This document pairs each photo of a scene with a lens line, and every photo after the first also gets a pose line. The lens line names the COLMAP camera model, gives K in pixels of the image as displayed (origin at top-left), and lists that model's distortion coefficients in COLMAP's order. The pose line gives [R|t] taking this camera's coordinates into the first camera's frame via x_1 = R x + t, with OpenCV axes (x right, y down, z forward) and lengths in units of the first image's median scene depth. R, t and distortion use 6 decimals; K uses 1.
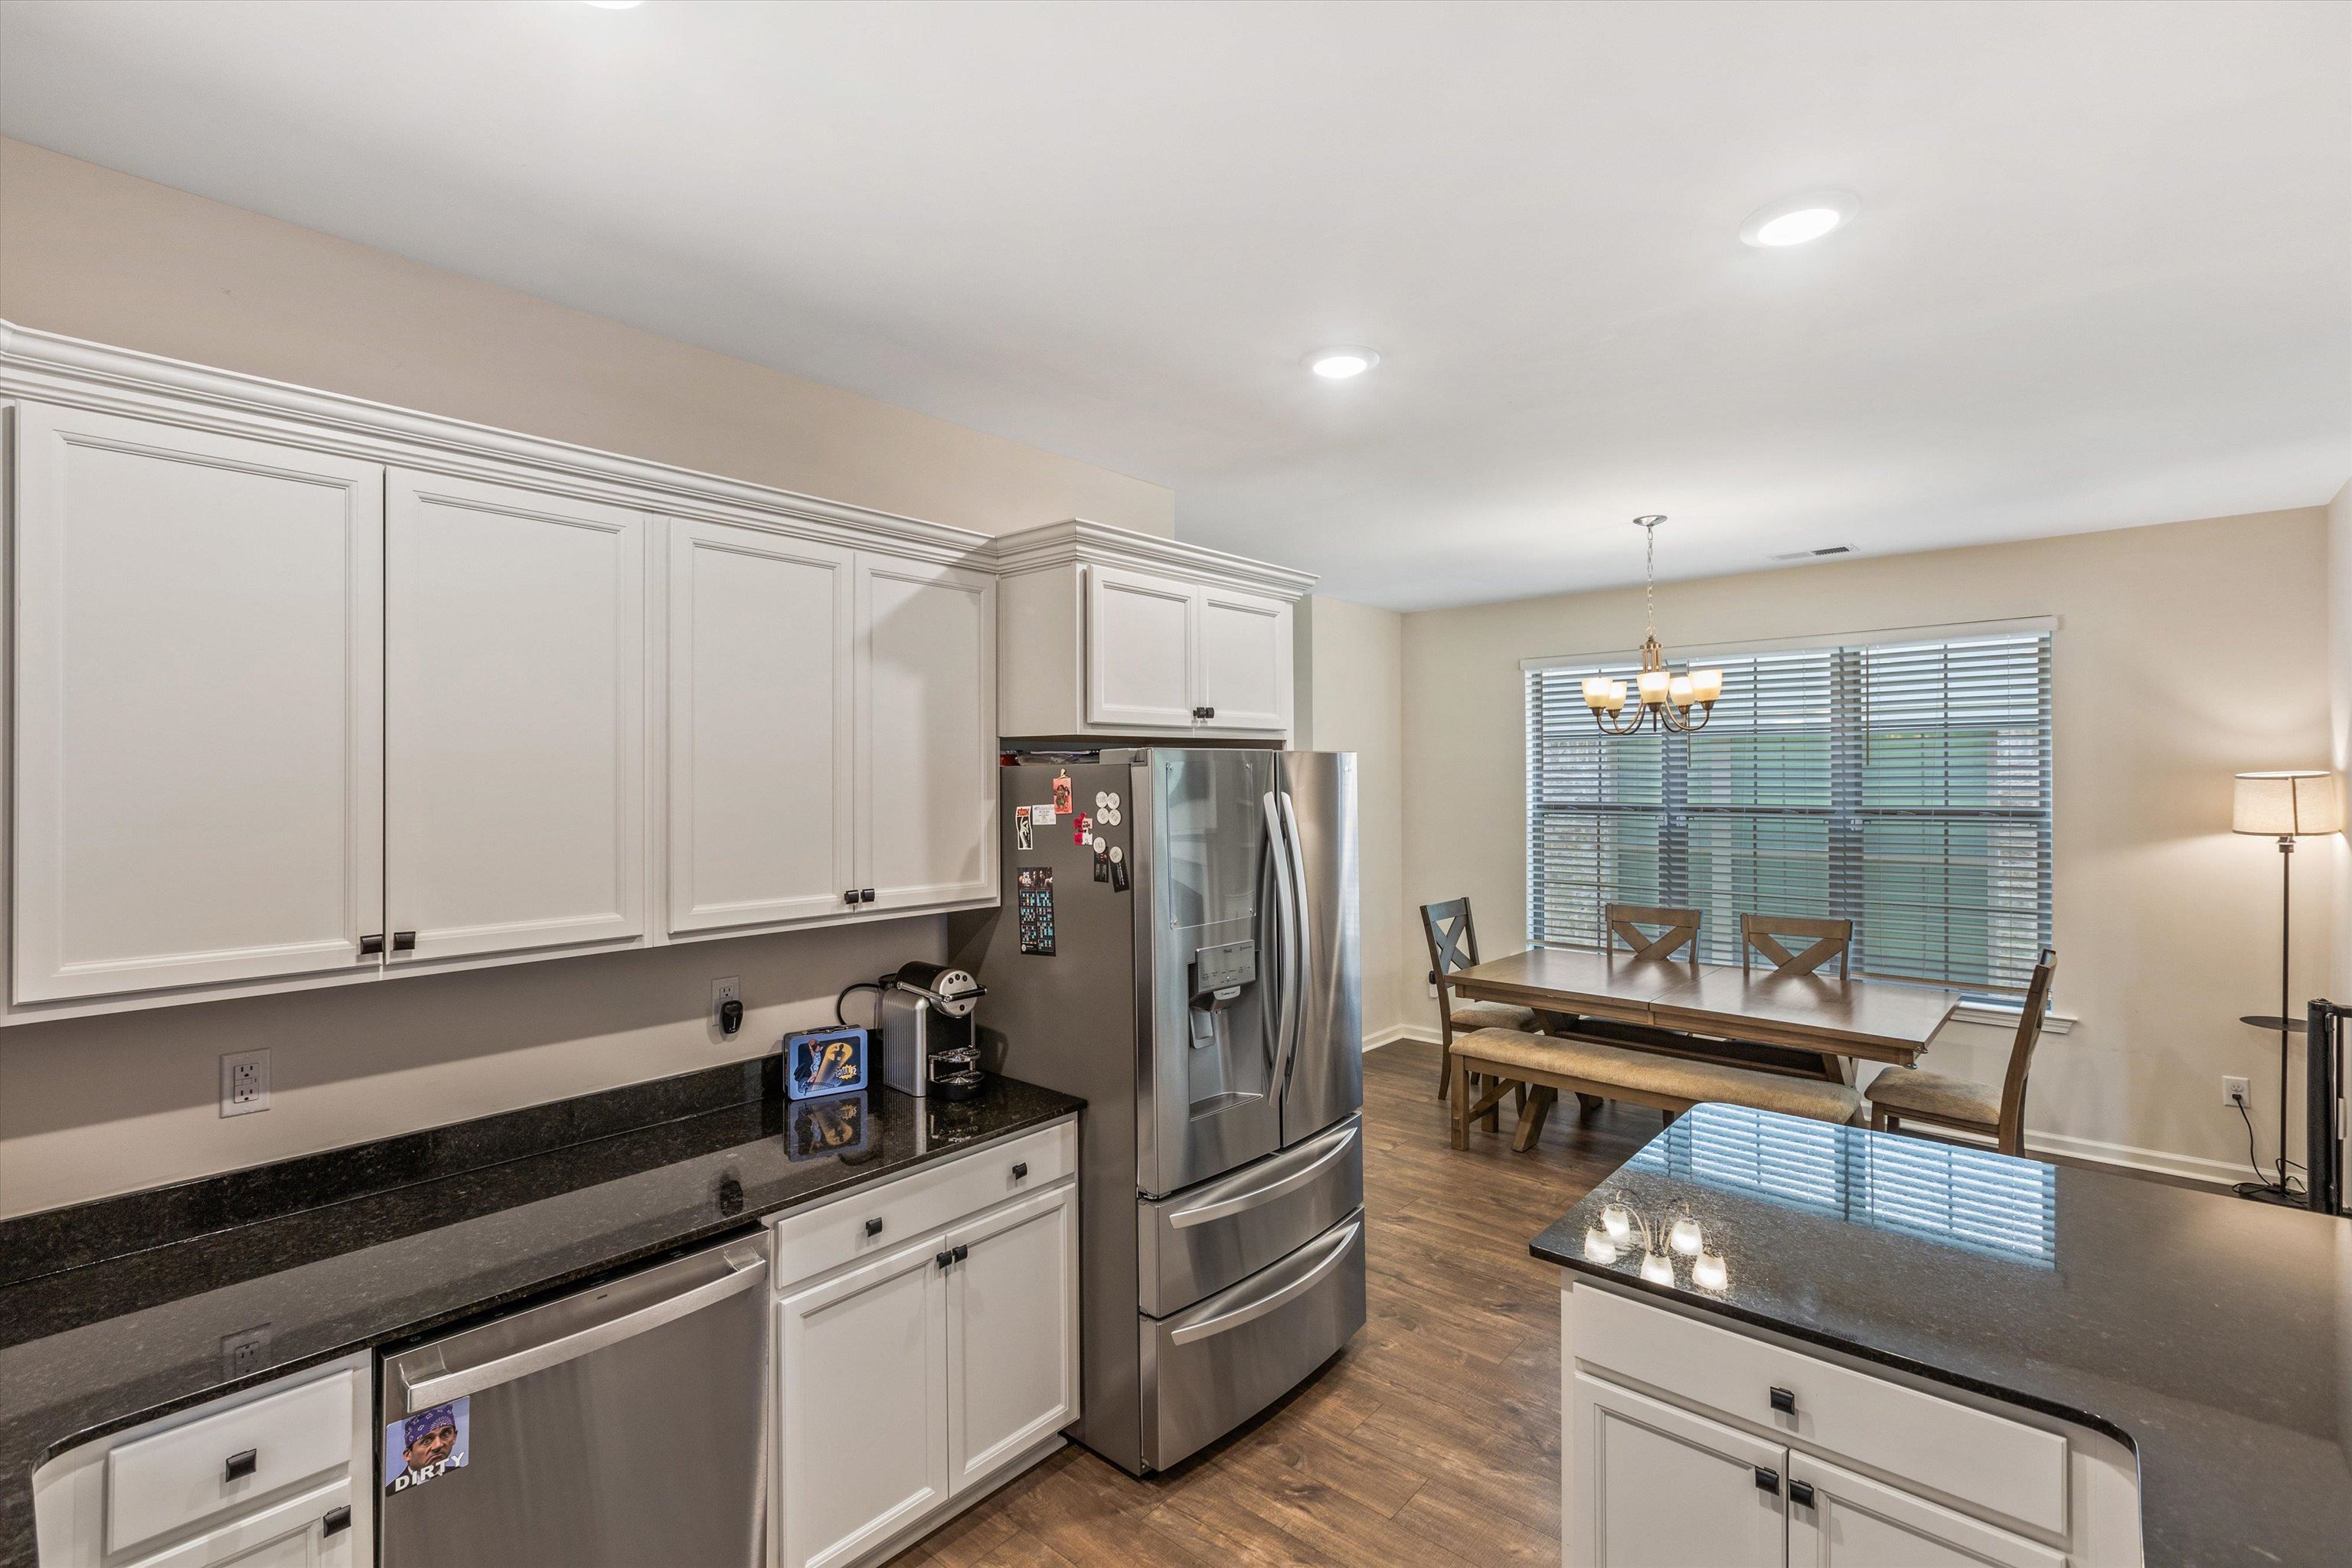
lens RADIAL K [[1047.1, 0, 1165.9], [0, 1047.1, 777.4], [0, 0, 1]] dist [-0.000409, -0.000428]
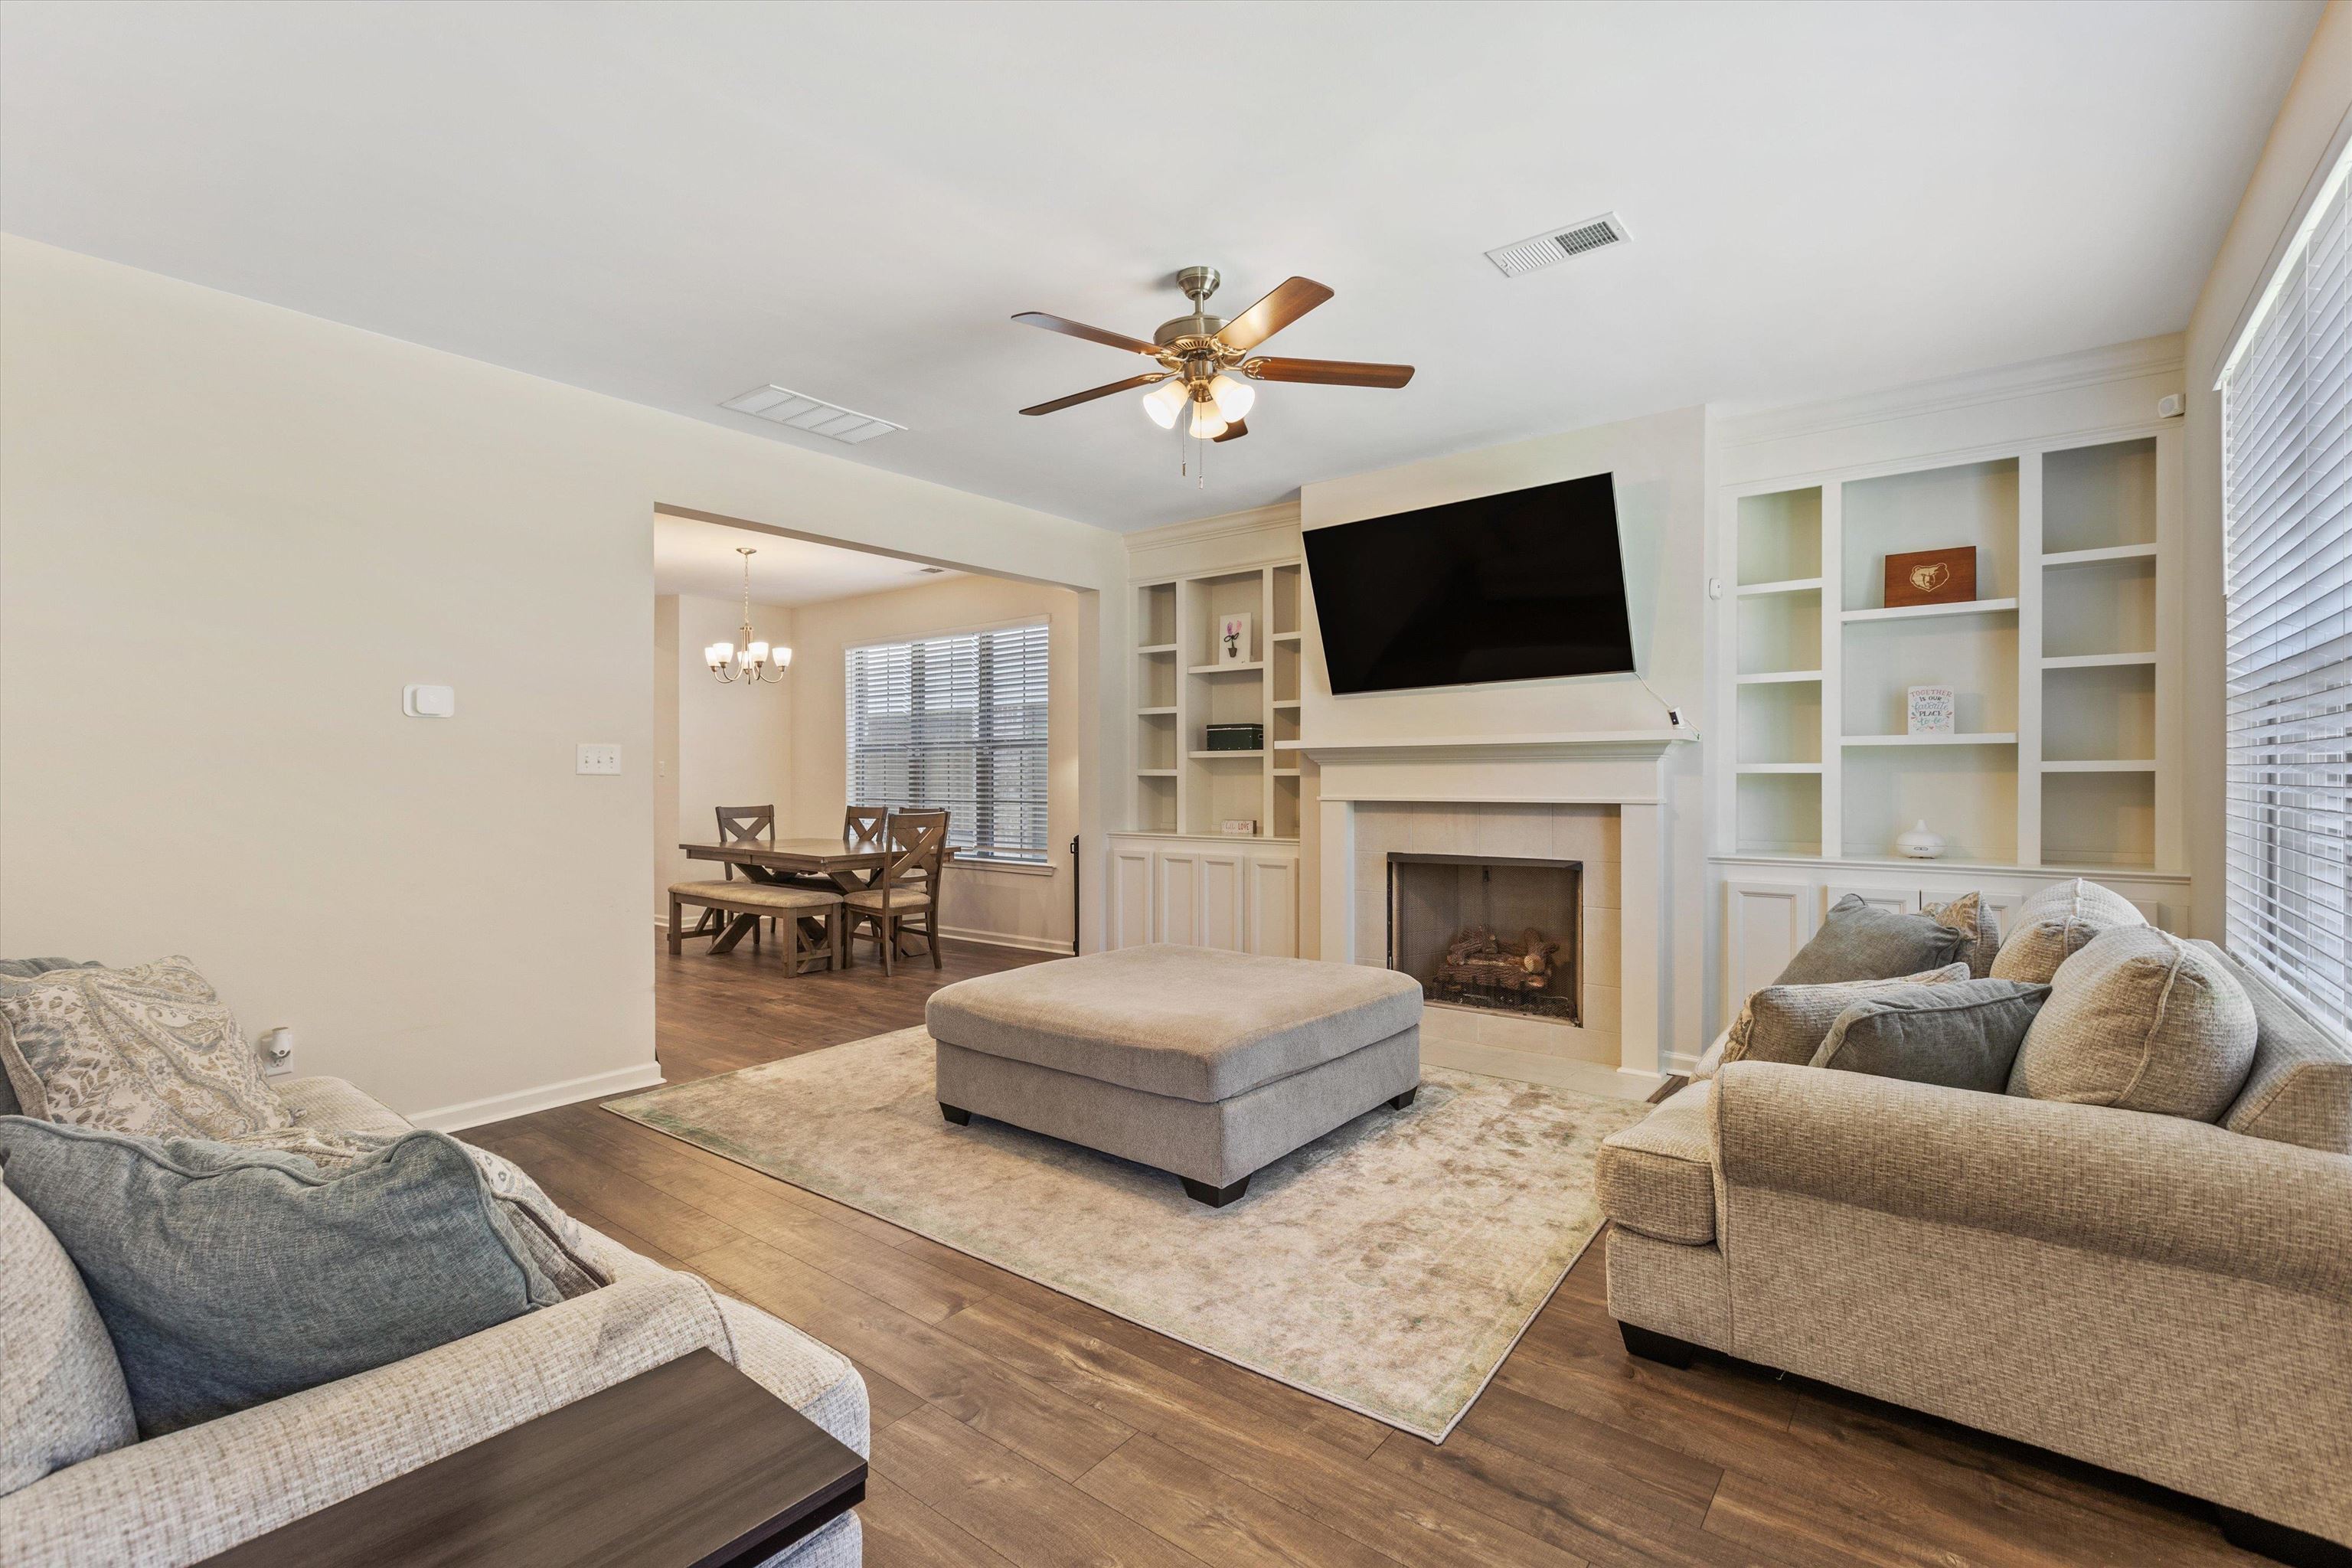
lens RADIAL K [[1047.1, 0, 1165.9], [0, 1047.1, 777.4], [0, 0, 1]] dist [-0.000409, -0.000428]
pose [[0.998433, 0.002138, 0.055926, 0.942848], [-0.002146, 0.999998, 0.000092, 0.094983], [-0.055926, -0.000212, 0.998435, -0.592048]]
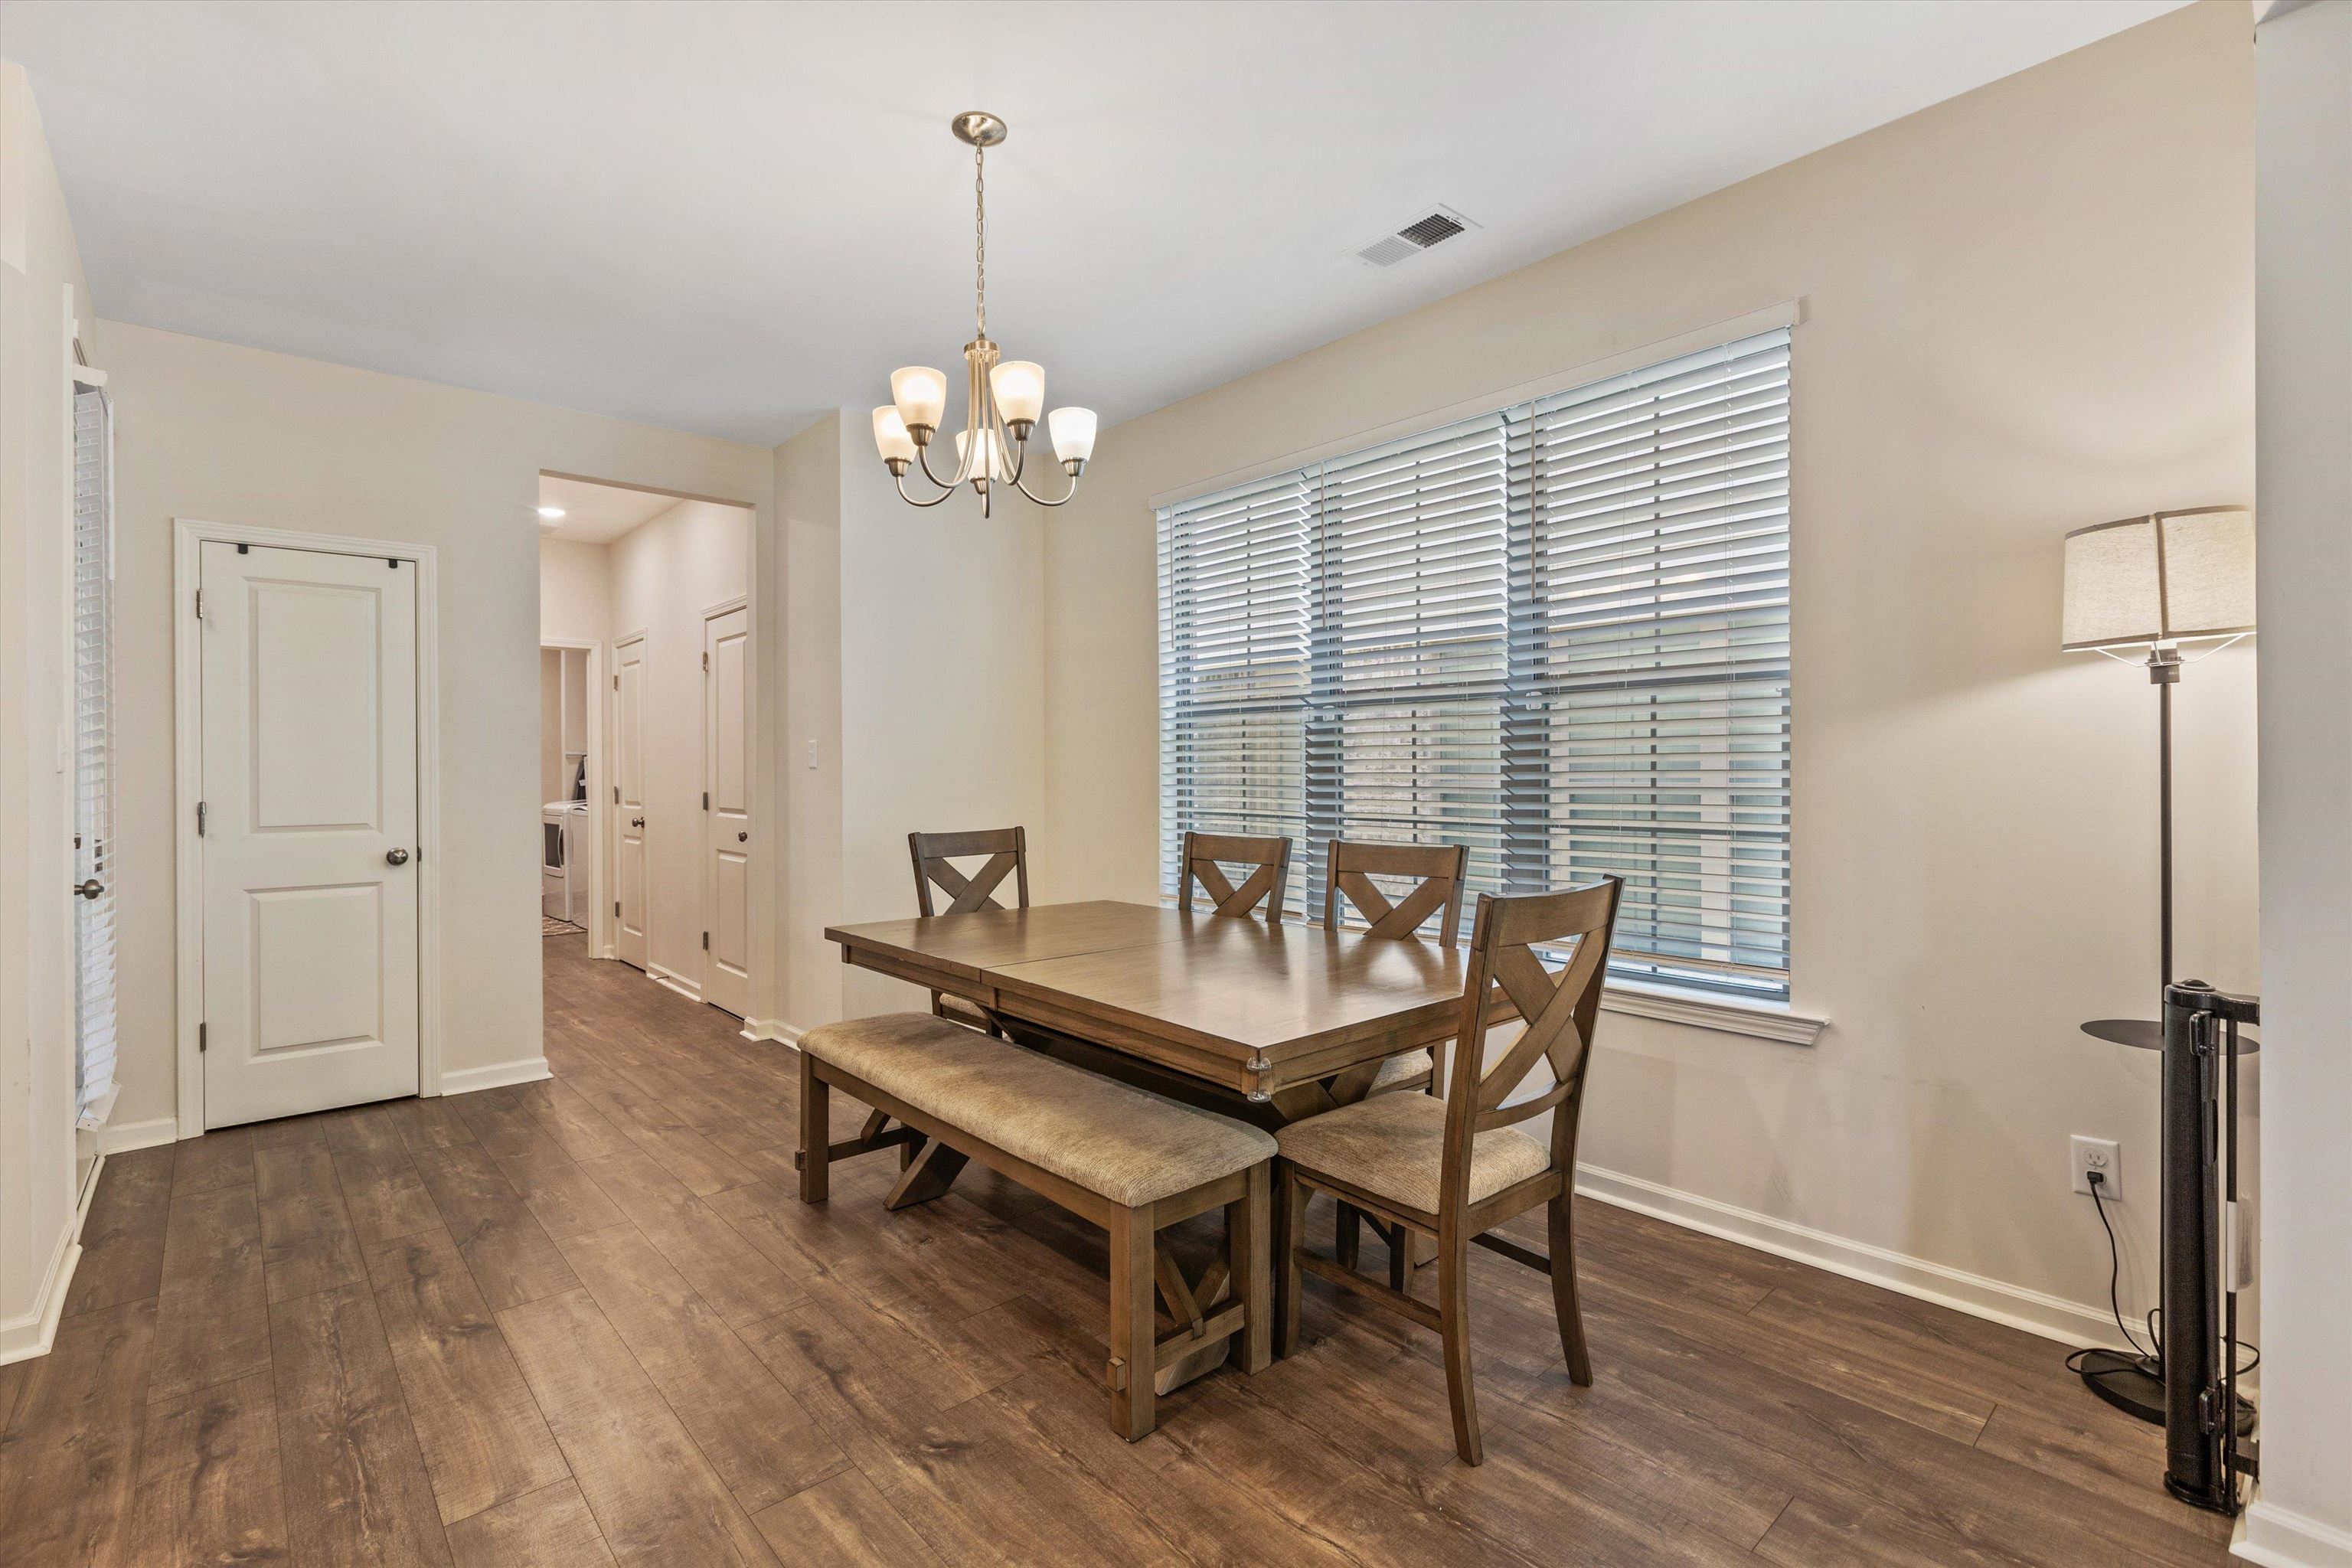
lens RADIAL K [[1047.1, 0, 1165.9], [0, 1047.1, 777.4], [0, 0, 1]] dist [-0.000409, -0.000428]
pose [[0.992680, -0.001266, -0.120772, 0.588713], [0.002002, 0.999980, 0.005969, 0.098116], [0.120762, -0.006167, 0.992662, 0.406138]]
